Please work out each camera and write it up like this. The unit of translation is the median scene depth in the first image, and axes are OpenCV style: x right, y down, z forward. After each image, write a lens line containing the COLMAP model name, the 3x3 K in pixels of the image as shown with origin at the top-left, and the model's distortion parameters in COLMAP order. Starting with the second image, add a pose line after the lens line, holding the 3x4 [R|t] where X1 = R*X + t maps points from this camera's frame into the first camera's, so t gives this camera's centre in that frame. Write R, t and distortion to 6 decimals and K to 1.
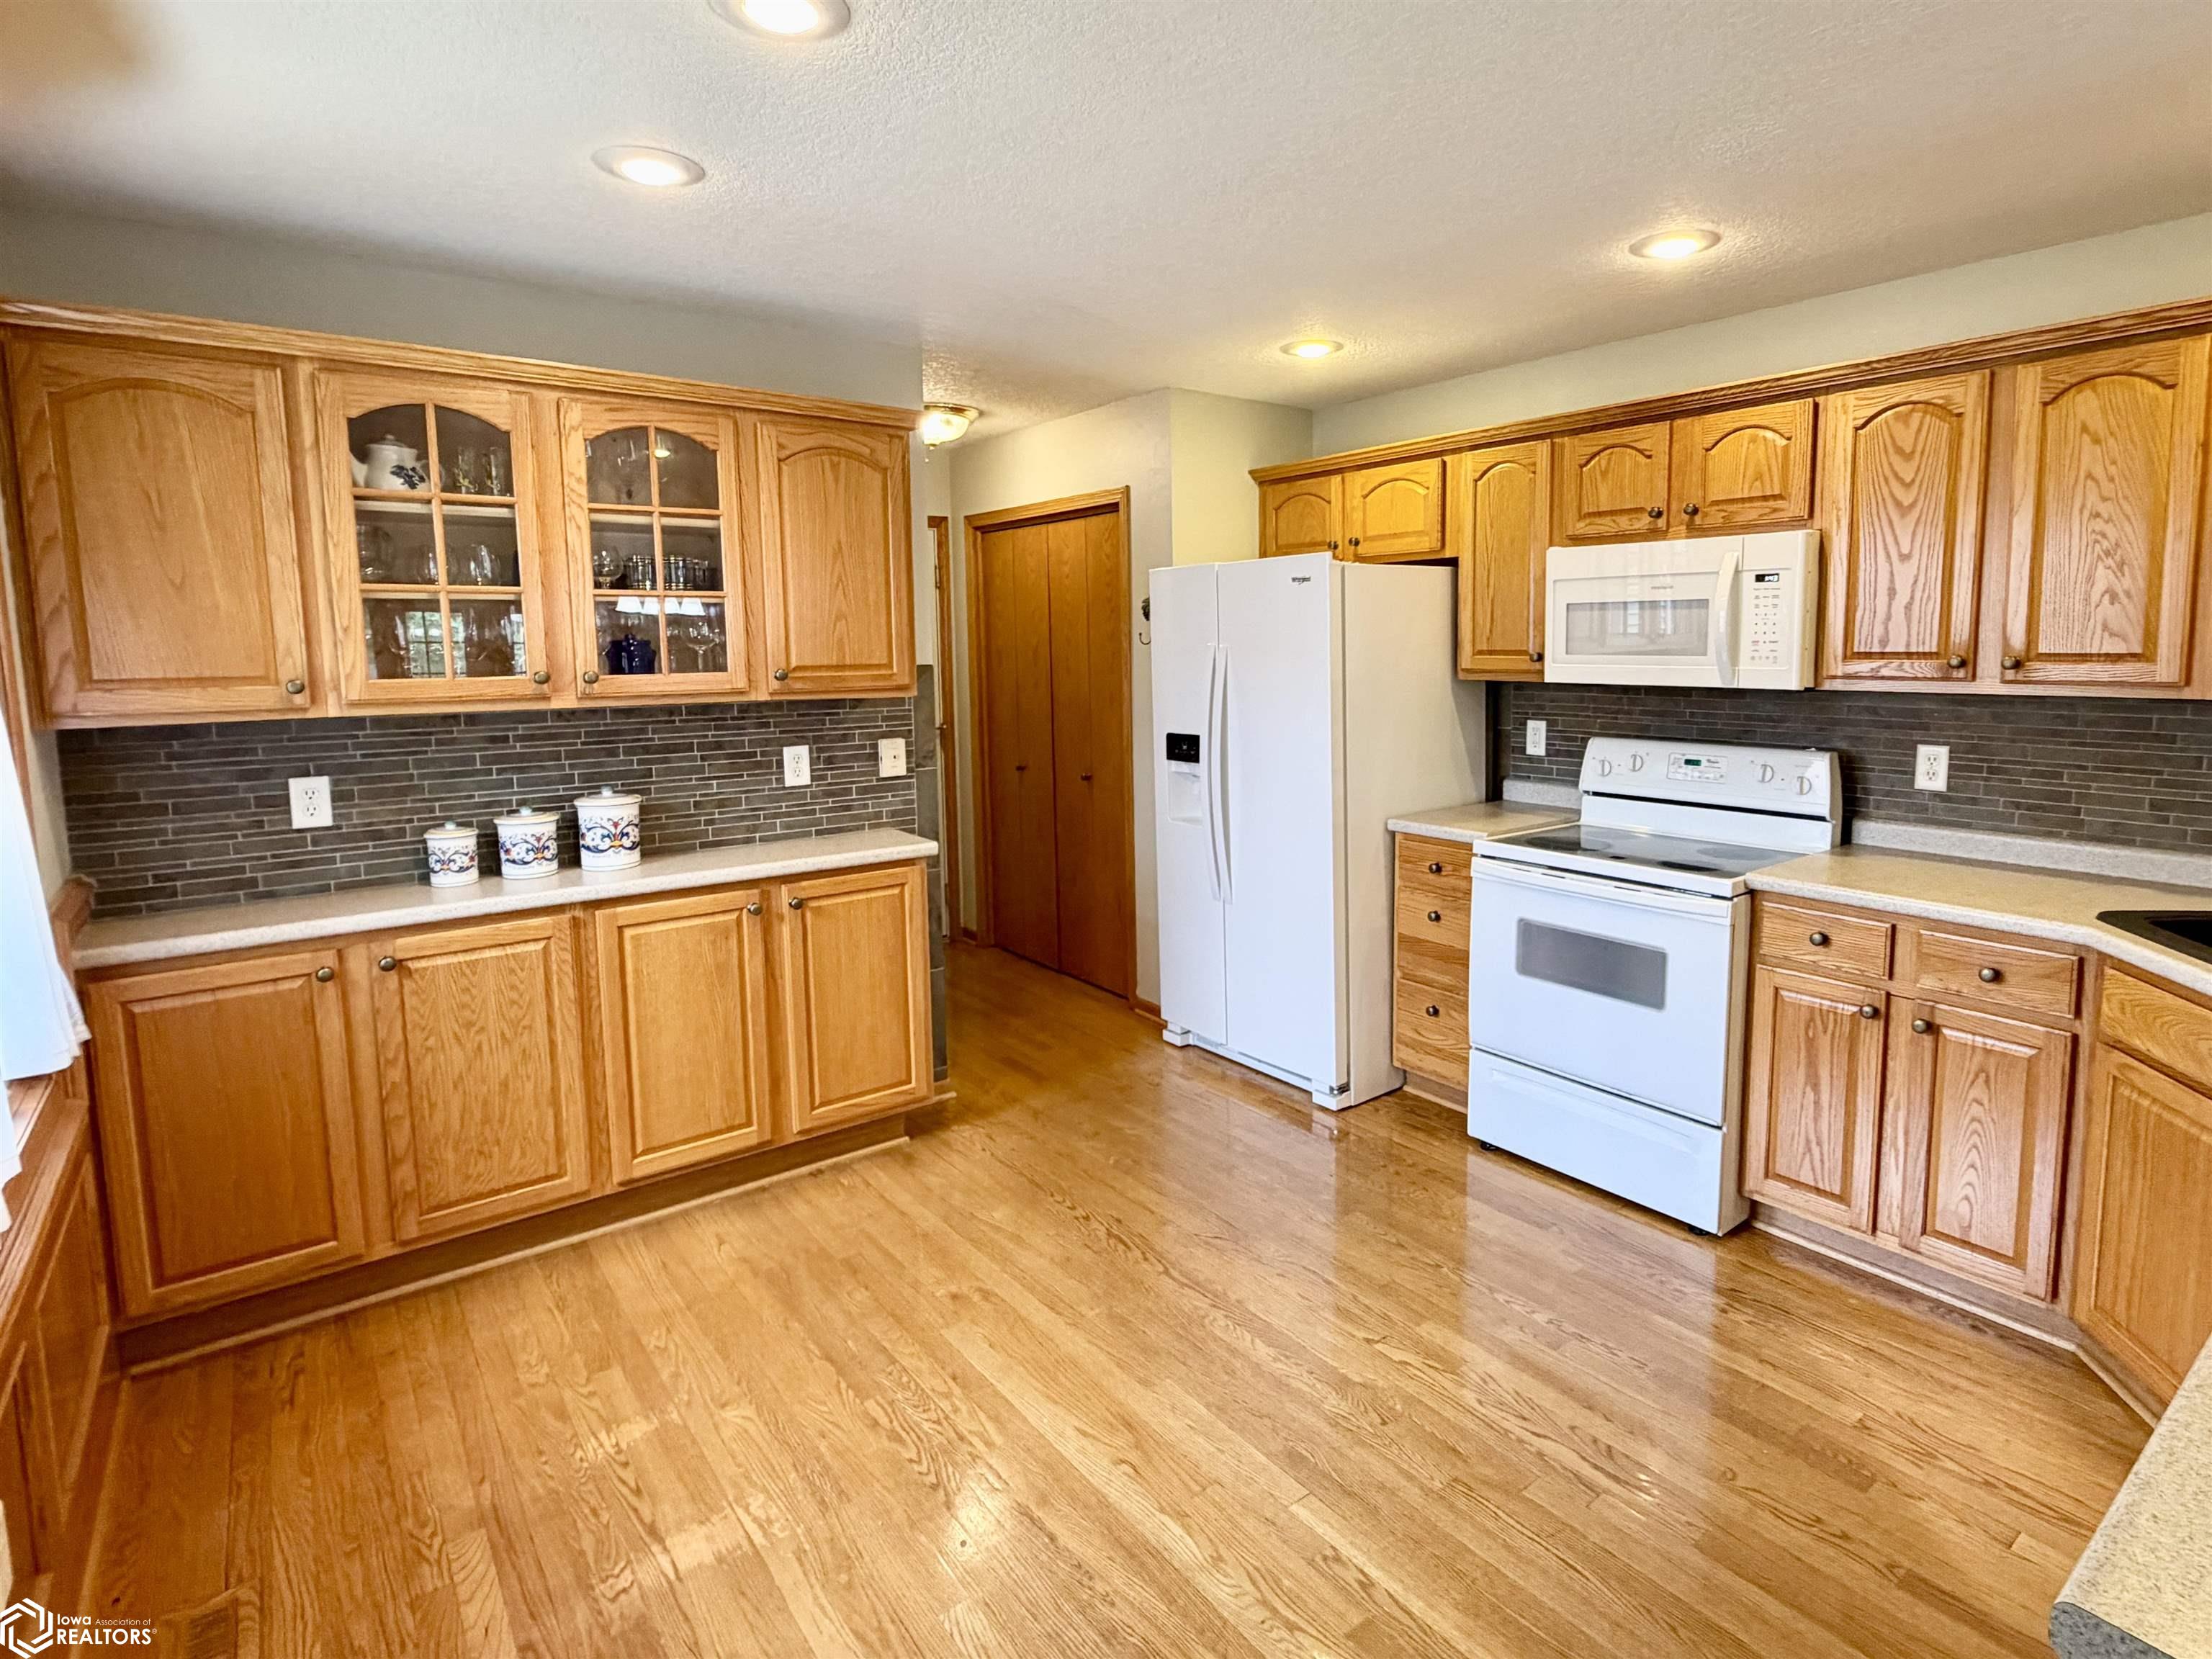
lens RADIAL K [[1149.8, 0, 1215.1], [0, 1149.8, 746.7], [0, 0, 1]] dist [-0.006362, 0.001526]
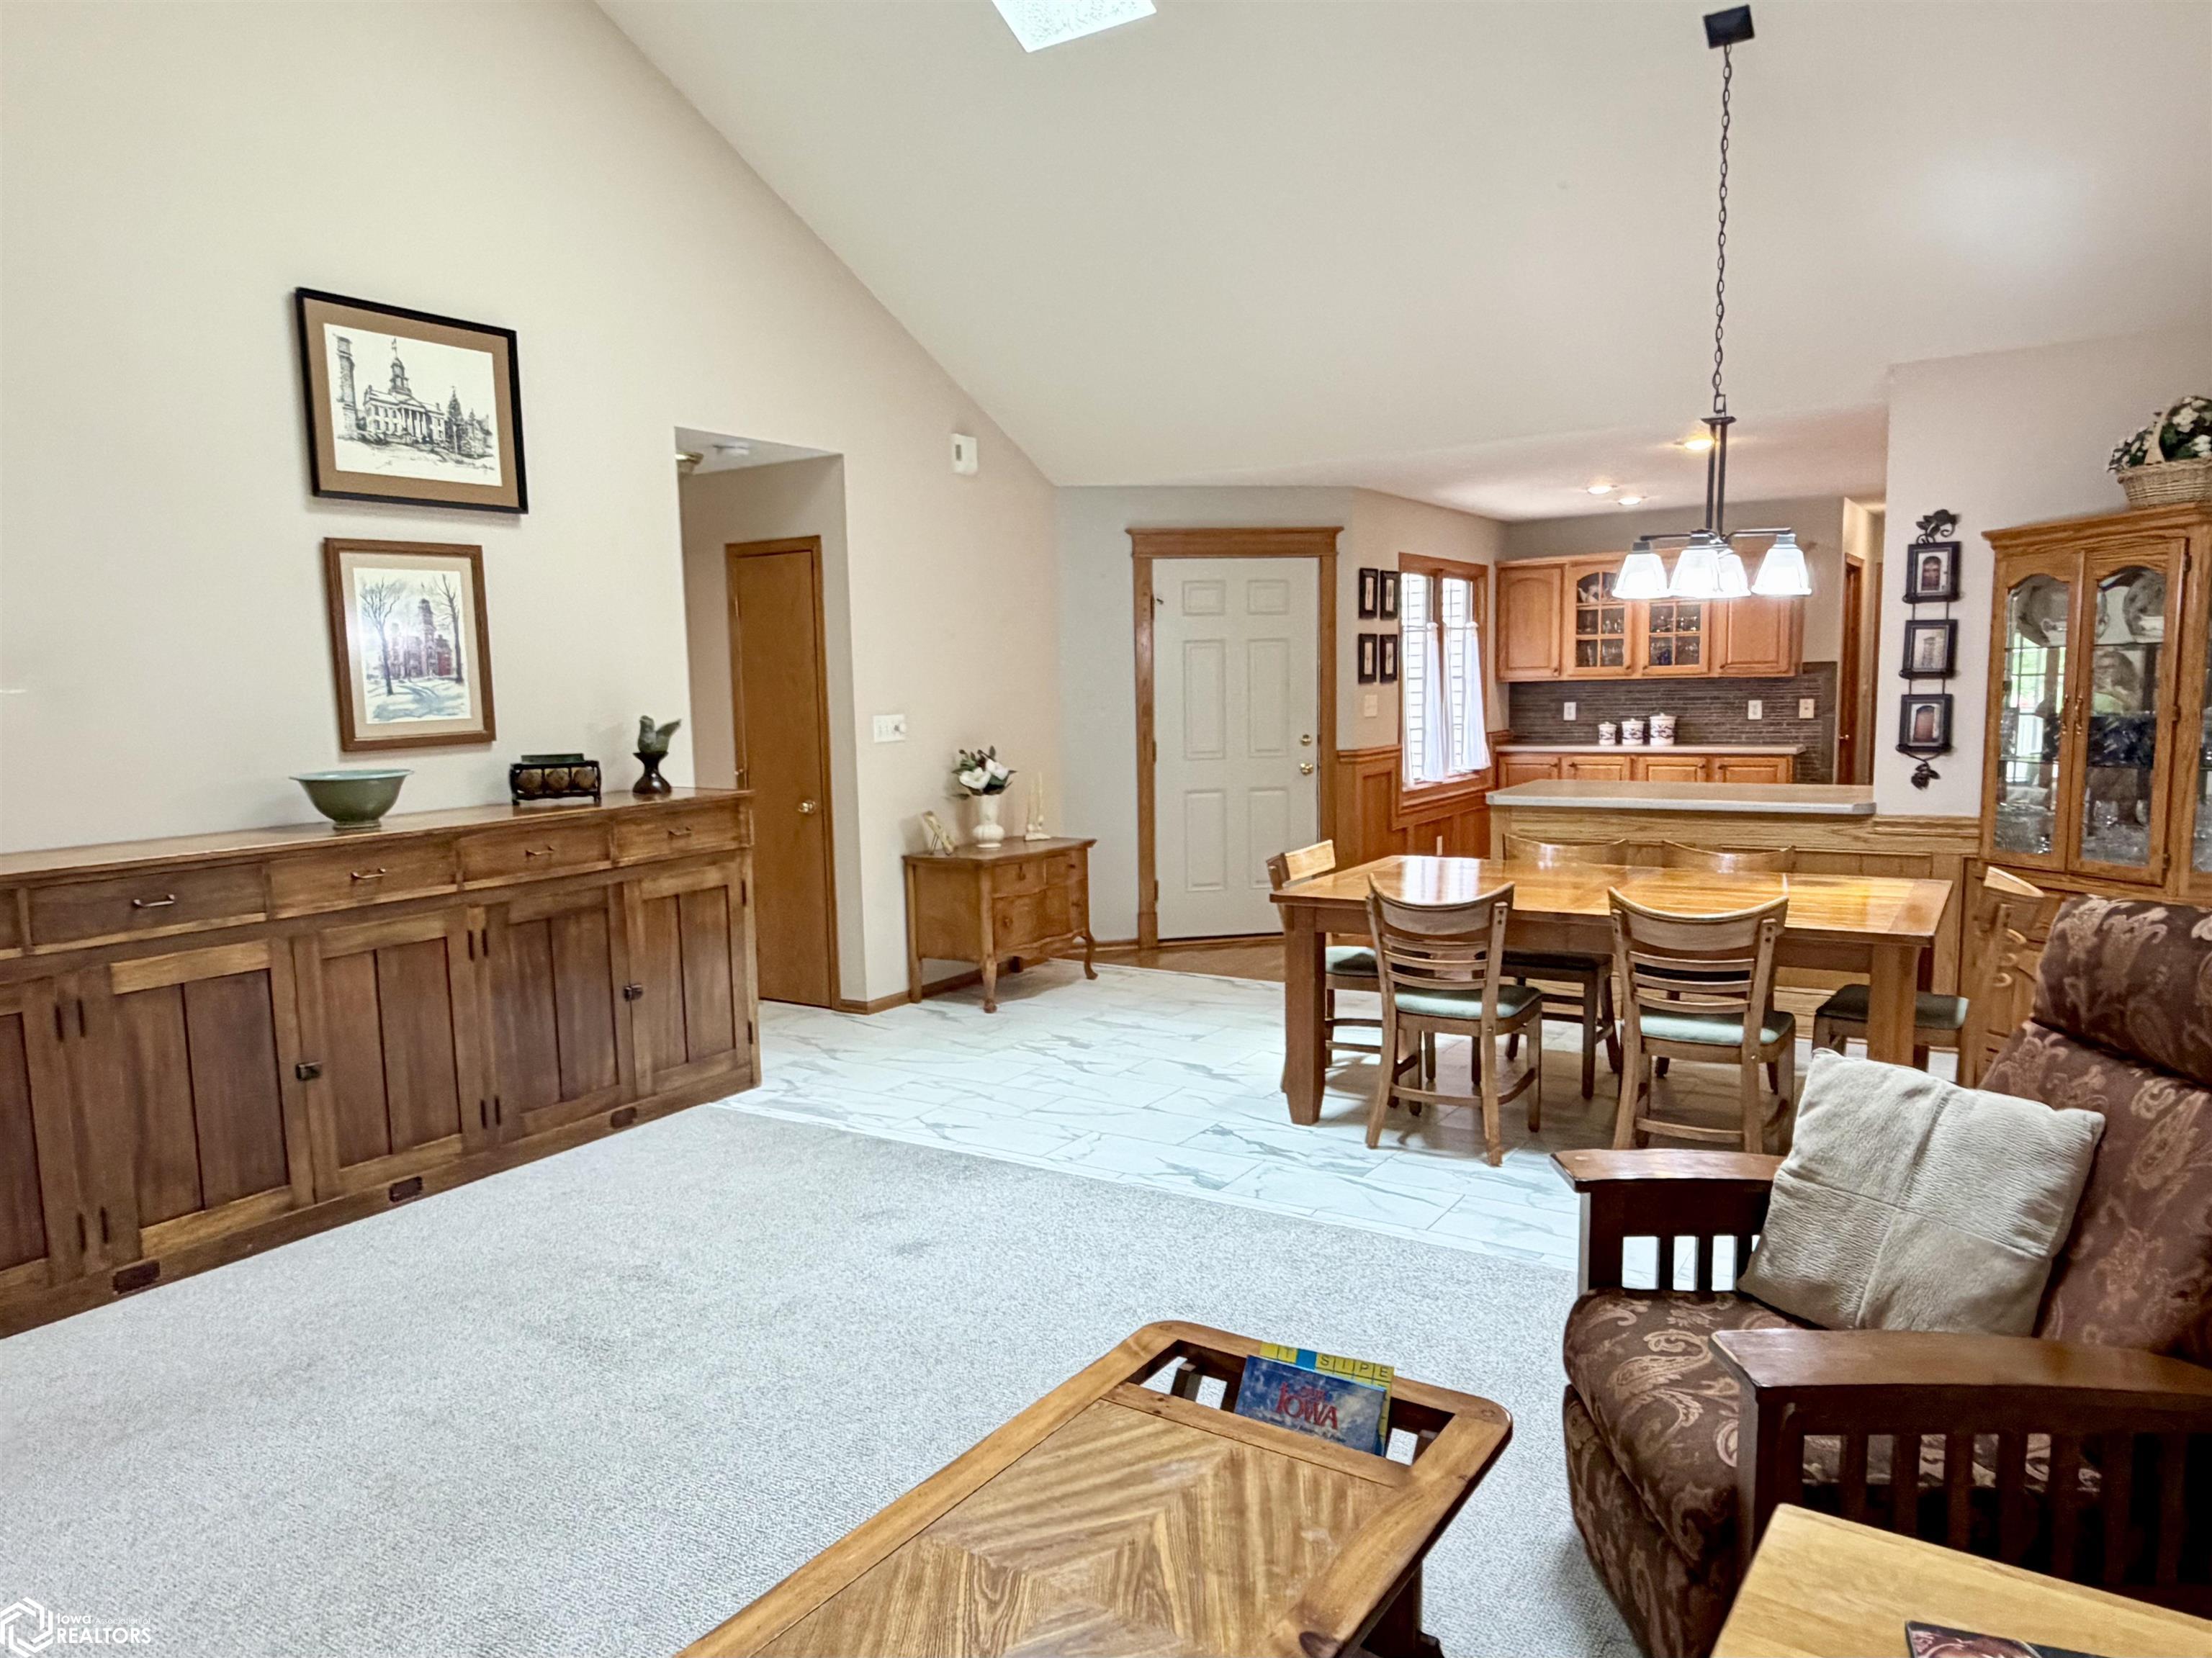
lens RADIAL K [[1494.2, 0, 1046.5], [0, 1494.2, 874.0], [0, 0, 1]] dist [0.004176, -0.002920]
pose [[0.274624, 0.128279, -0.952956, 2.136963], [-0.063532, 0.991316, 0.115134, 0.091227], [0.959450, 0.028924, 0.280389, -1.122553]]
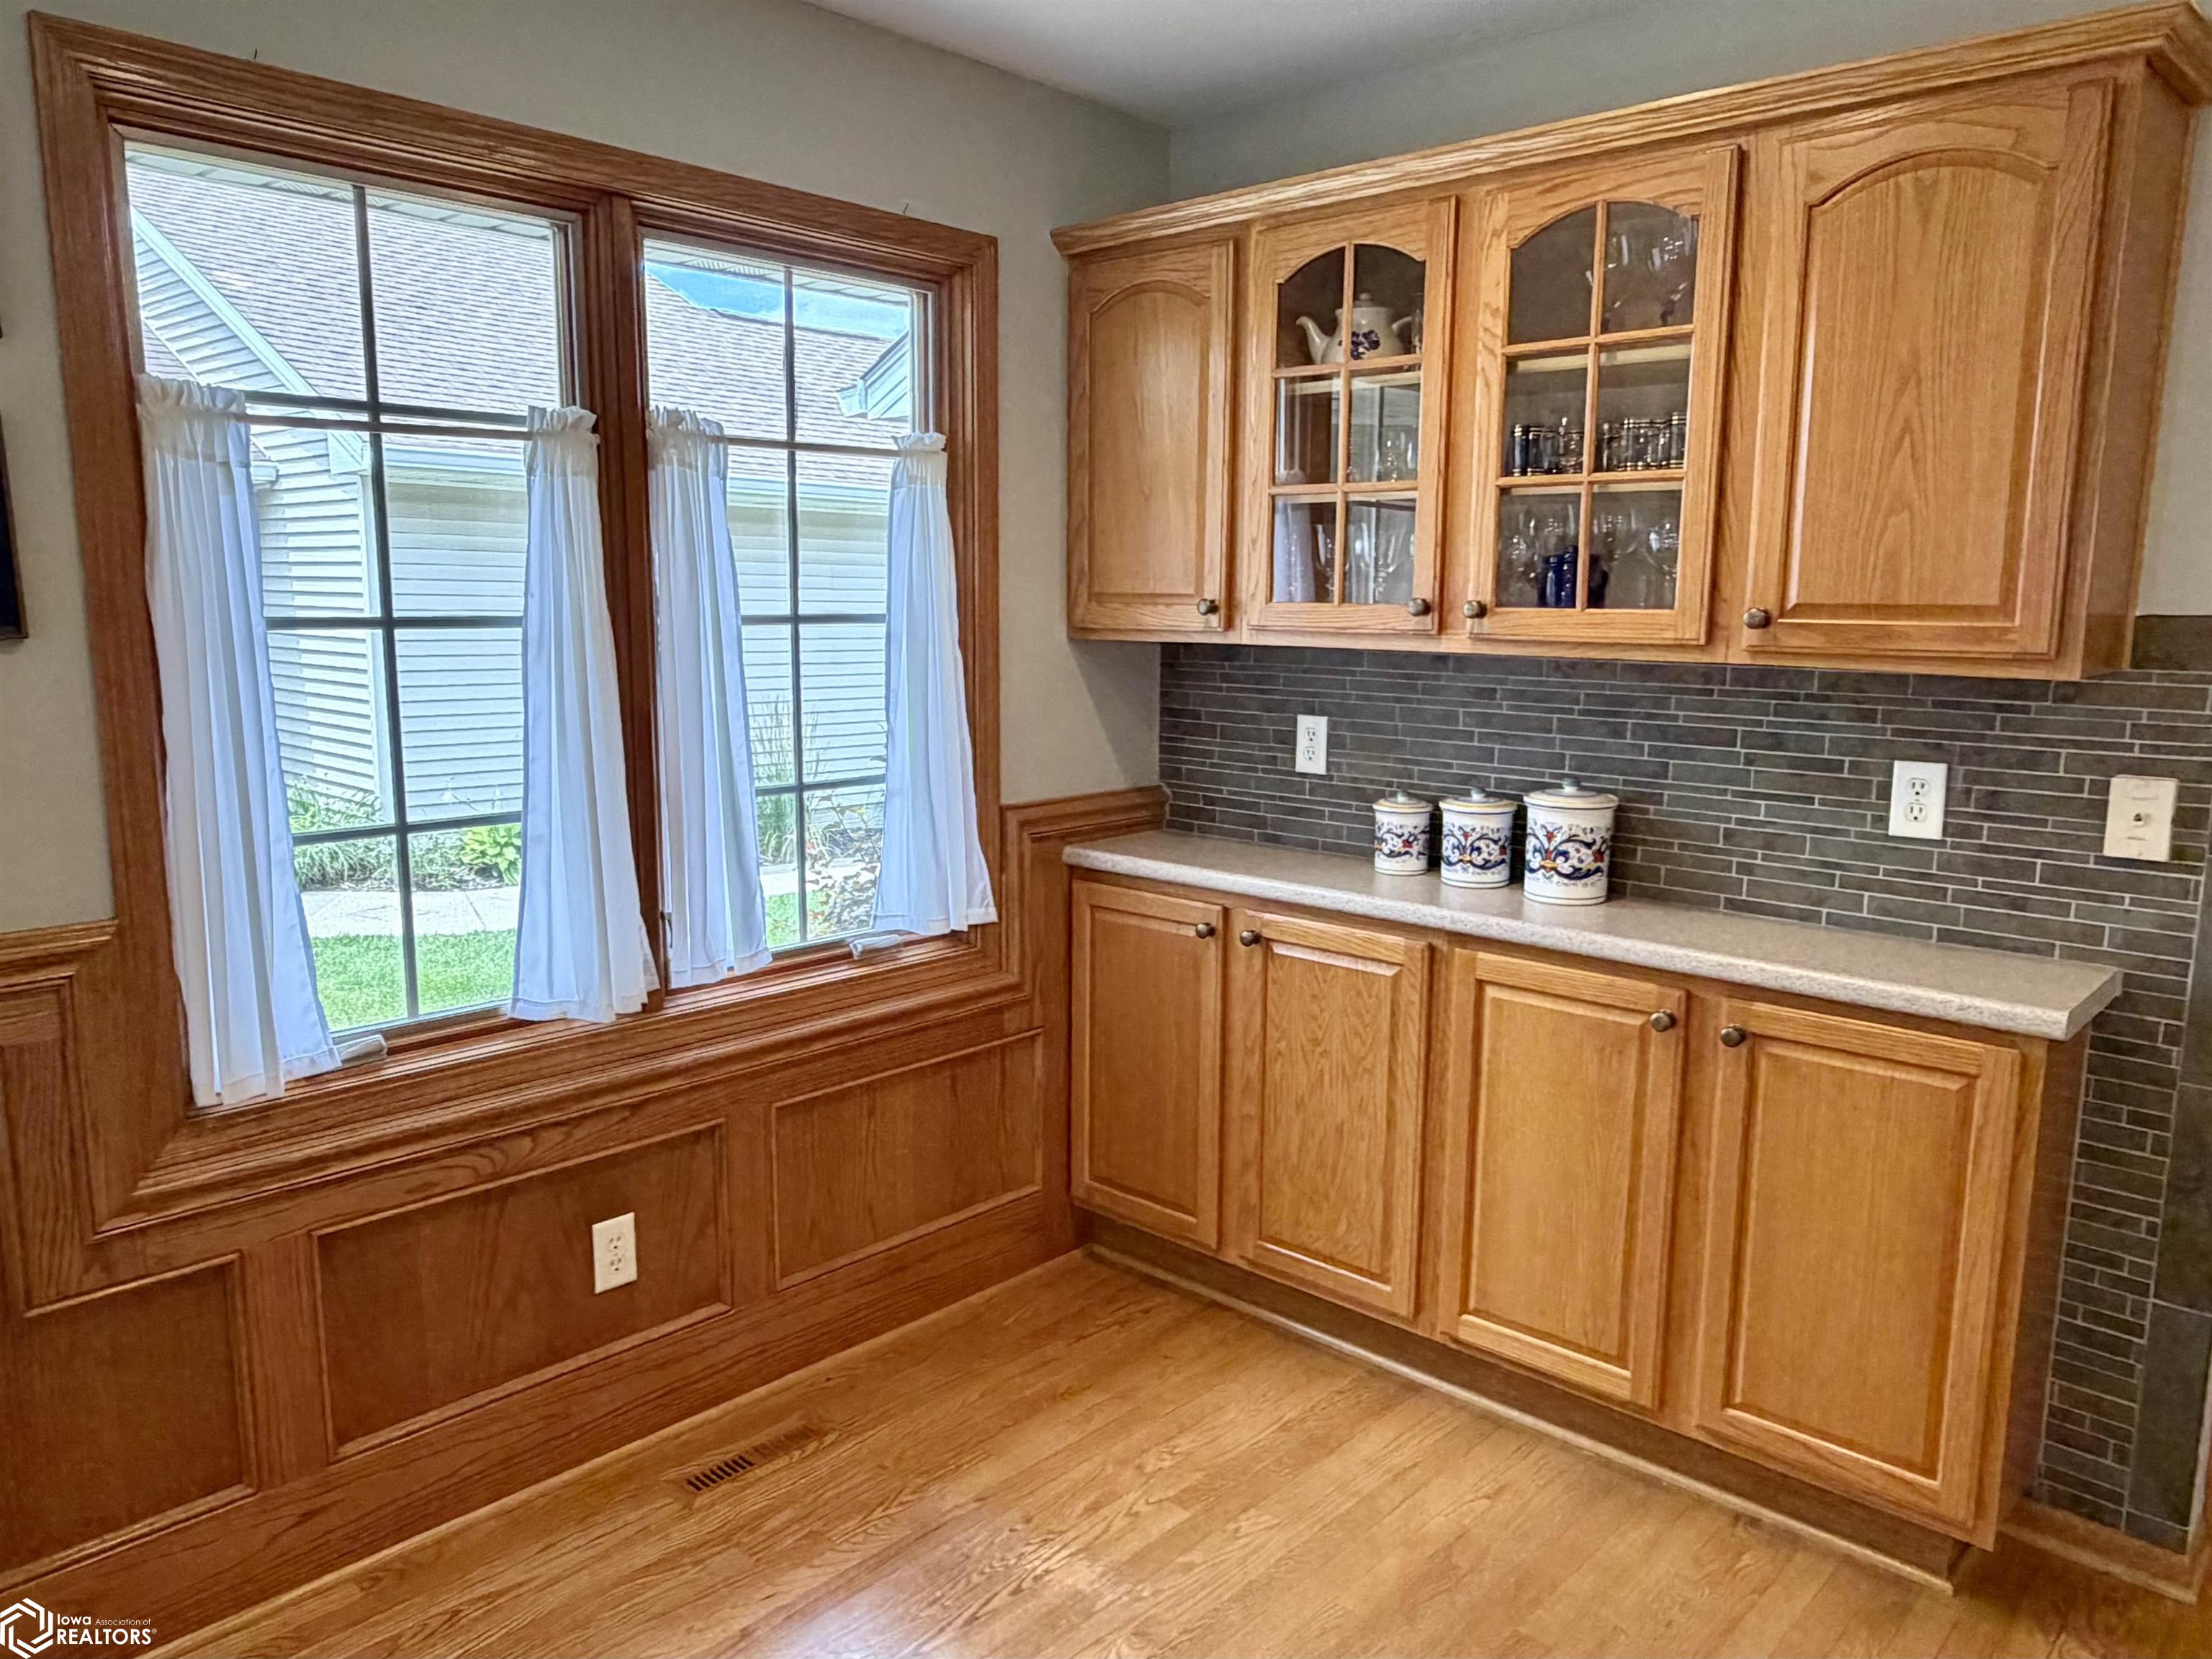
lens RADIAL K [[1572.3, 0, 1093.6], [0, 1572.3, 836.7], [0, 0, 1]] dist [-0.000404, -0.000113]
pose [[0.121331, 0.166733, -0.978508, 0.321946], [-0.100517, 0.982788, 0.154998, -0.044056], [0.987509, 0.079551, 0.136003, 0.583408]]
